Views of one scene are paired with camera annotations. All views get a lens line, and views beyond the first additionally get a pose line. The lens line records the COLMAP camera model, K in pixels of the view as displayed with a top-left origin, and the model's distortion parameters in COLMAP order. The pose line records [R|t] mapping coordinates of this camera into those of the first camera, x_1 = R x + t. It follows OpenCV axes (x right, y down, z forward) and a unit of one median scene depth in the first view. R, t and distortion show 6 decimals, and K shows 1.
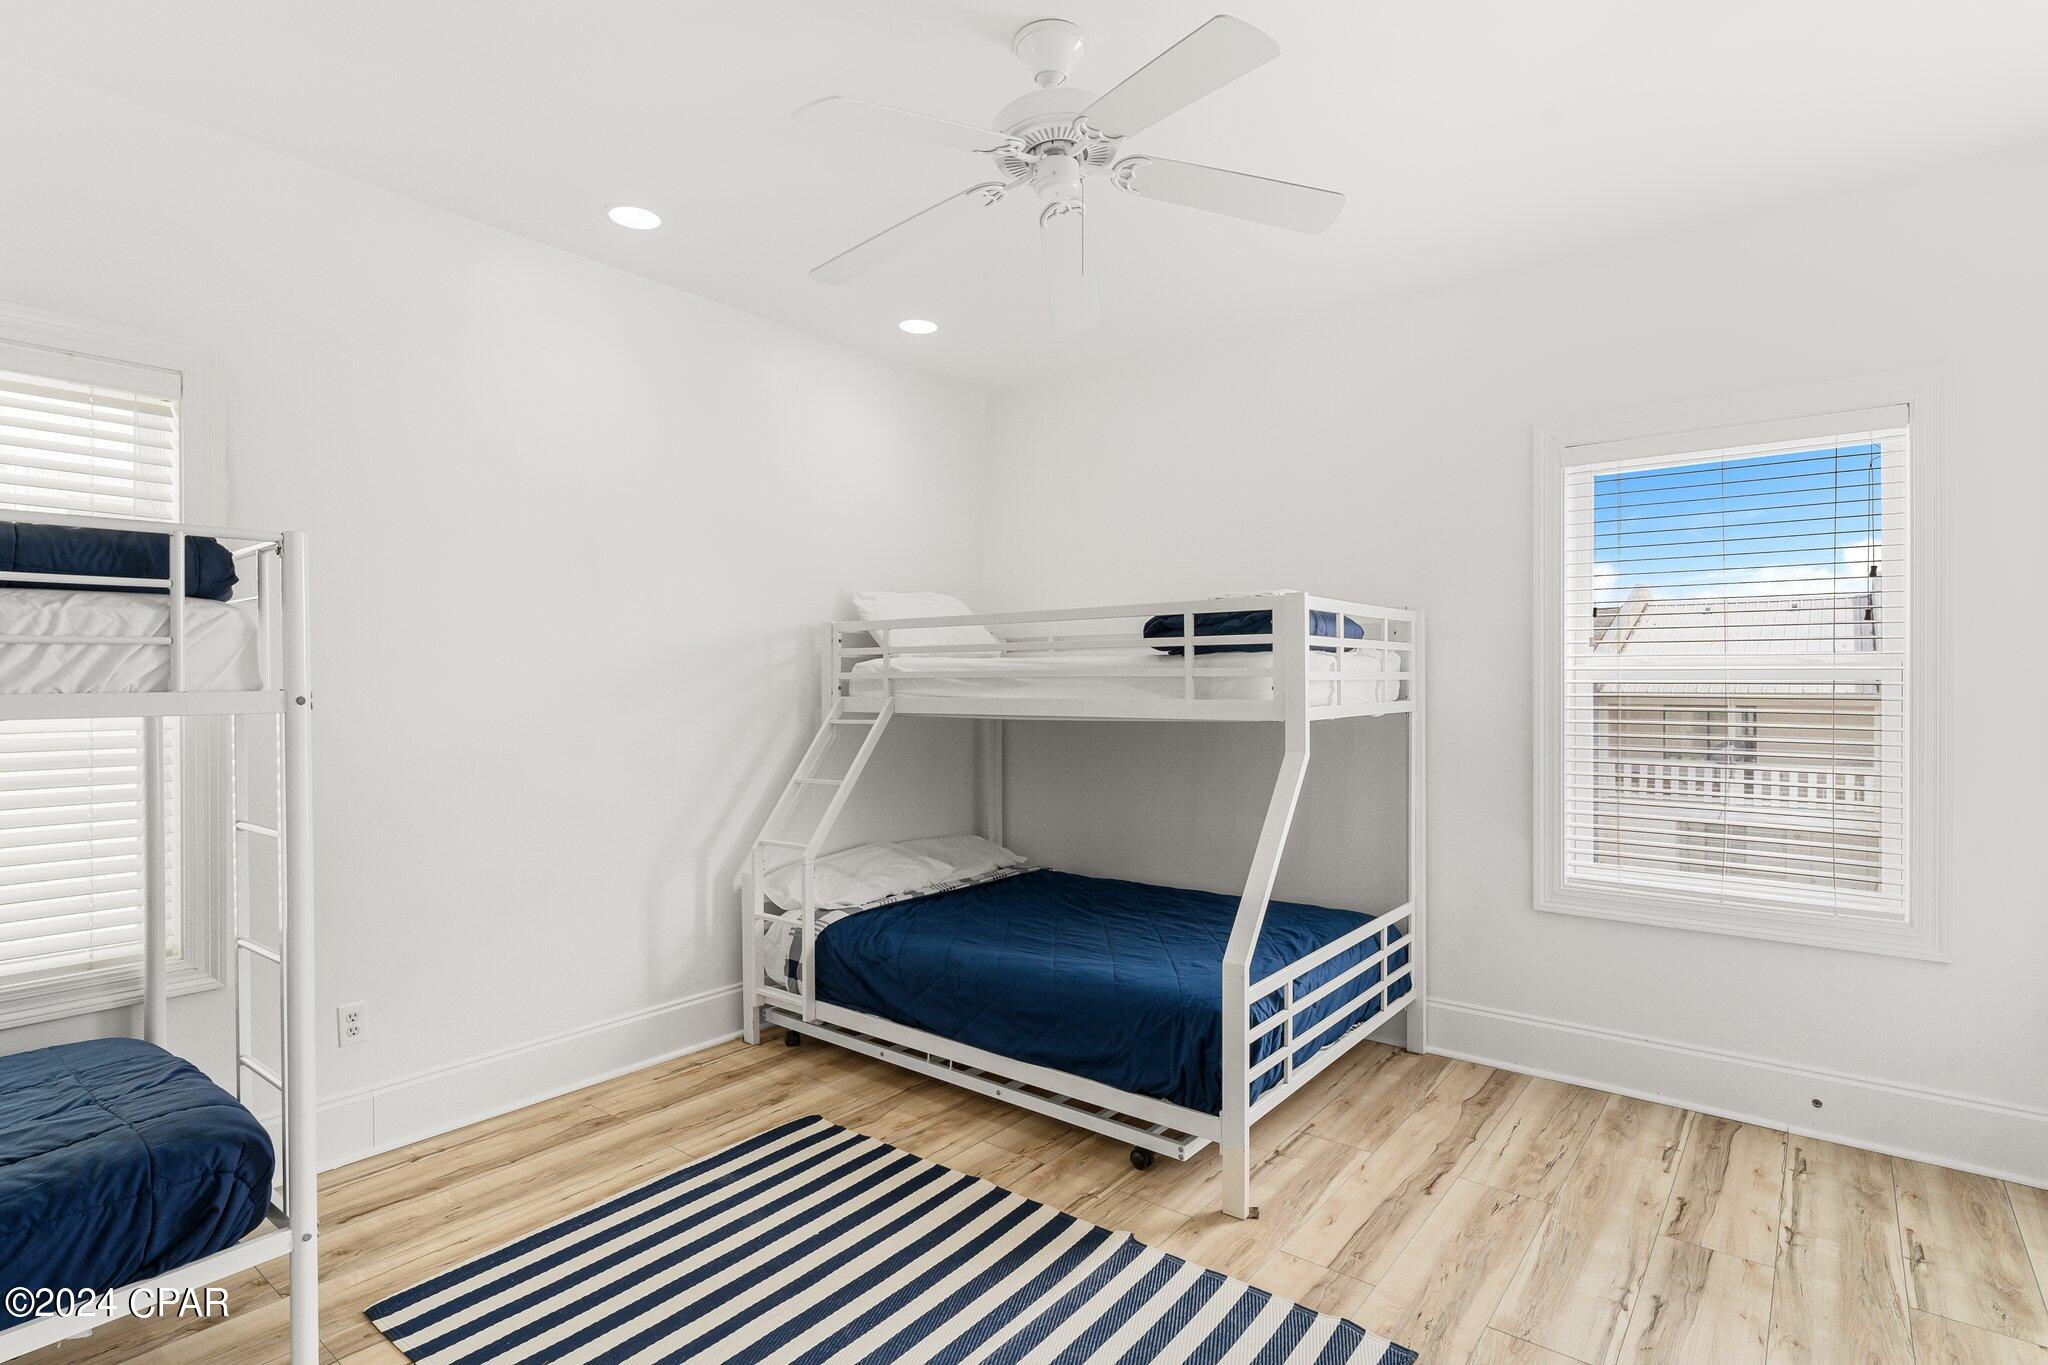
lens RADIAL K [[987.4, 0, 1007.3], [0, 987.4, 679.5], [0, 0, 1]] dist [0.004095, 0.000805]
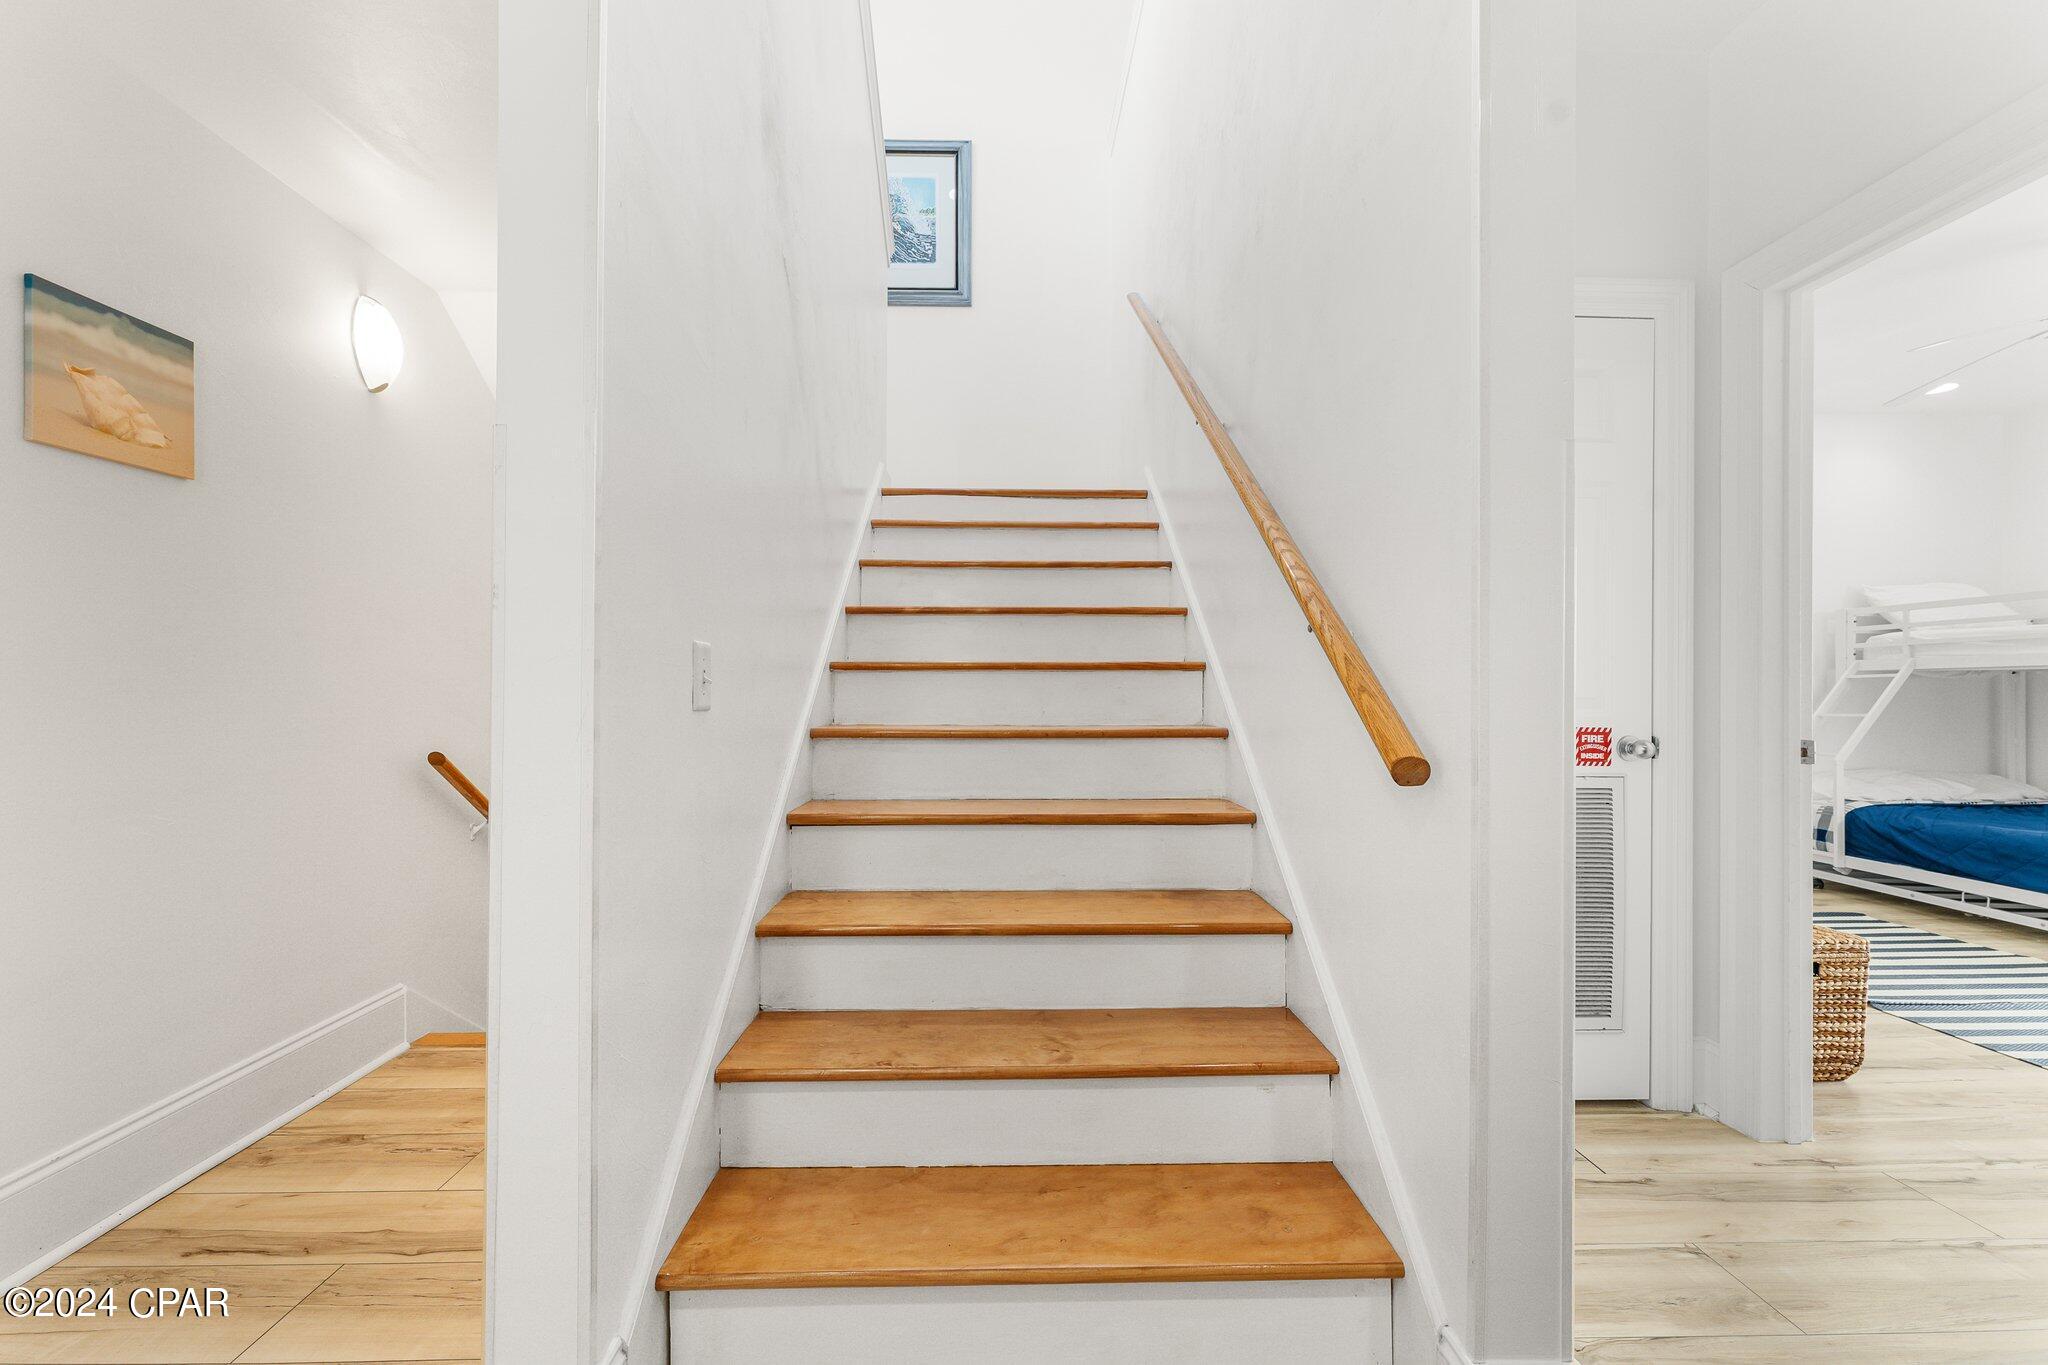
lens RADIAL K [[839.3, 0, 1003.6], [0, 839.3, 698.4], [0, 0, 1]] dist [-0.003590, 0.001051]
pose [[0.661872, 0.006910, -0.749585, -0.079457], [-0.003761, 0.999976, 0.005897, 0.072698], [0.749607, -0.001083, 0.661882, -0.753040]]
